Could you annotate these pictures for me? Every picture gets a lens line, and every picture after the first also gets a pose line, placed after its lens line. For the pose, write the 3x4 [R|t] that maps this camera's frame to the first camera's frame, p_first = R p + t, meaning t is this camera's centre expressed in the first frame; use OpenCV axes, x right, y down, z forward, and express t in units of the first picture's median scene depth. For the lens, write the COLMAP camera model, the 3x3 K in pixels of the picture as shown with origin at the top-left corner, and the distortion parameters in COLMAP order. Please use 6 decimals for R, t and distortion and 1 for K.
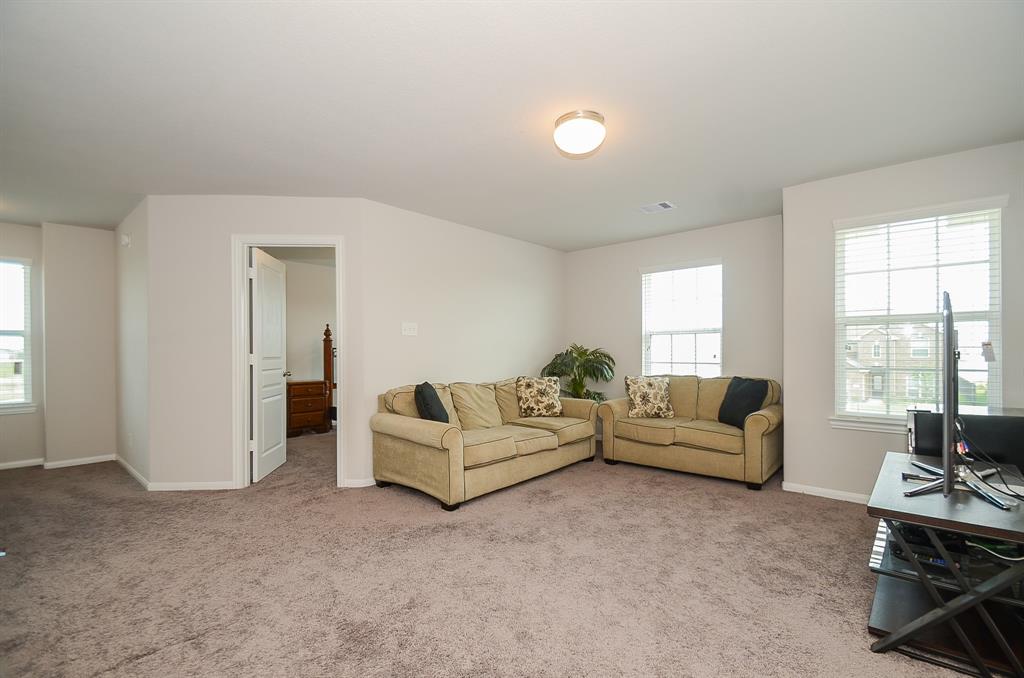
lens RADIAL K [[461.4, 0, 510.1], [0, 461.4, 353.2], [0, 0, 1]] dist [0.001116, -0.000081]
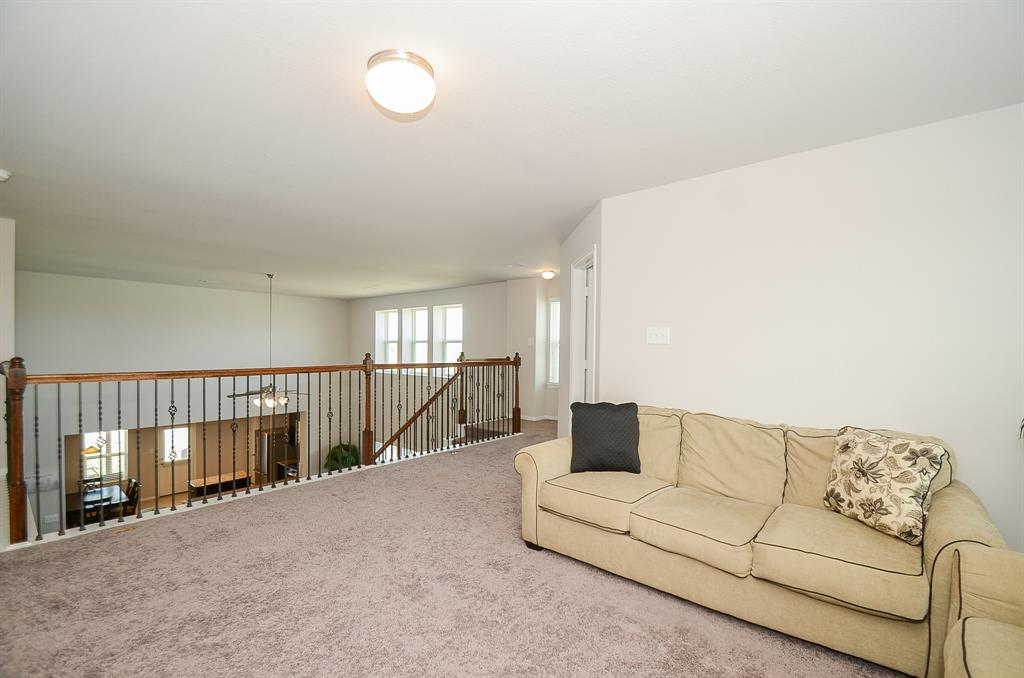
lens RADIAL K [[461.4, 0, 510.1], [0, 461.4, 353.2], [0, 0, 1]] dist [0.001116, -0.000081]
pose [[0.019439, 0.022689, -0.999554, 0.537682], [-0.009749, 0.999699, 0.022503, -0.035705], [0.999764, 0.009307, 0.019655, 0.692596]]
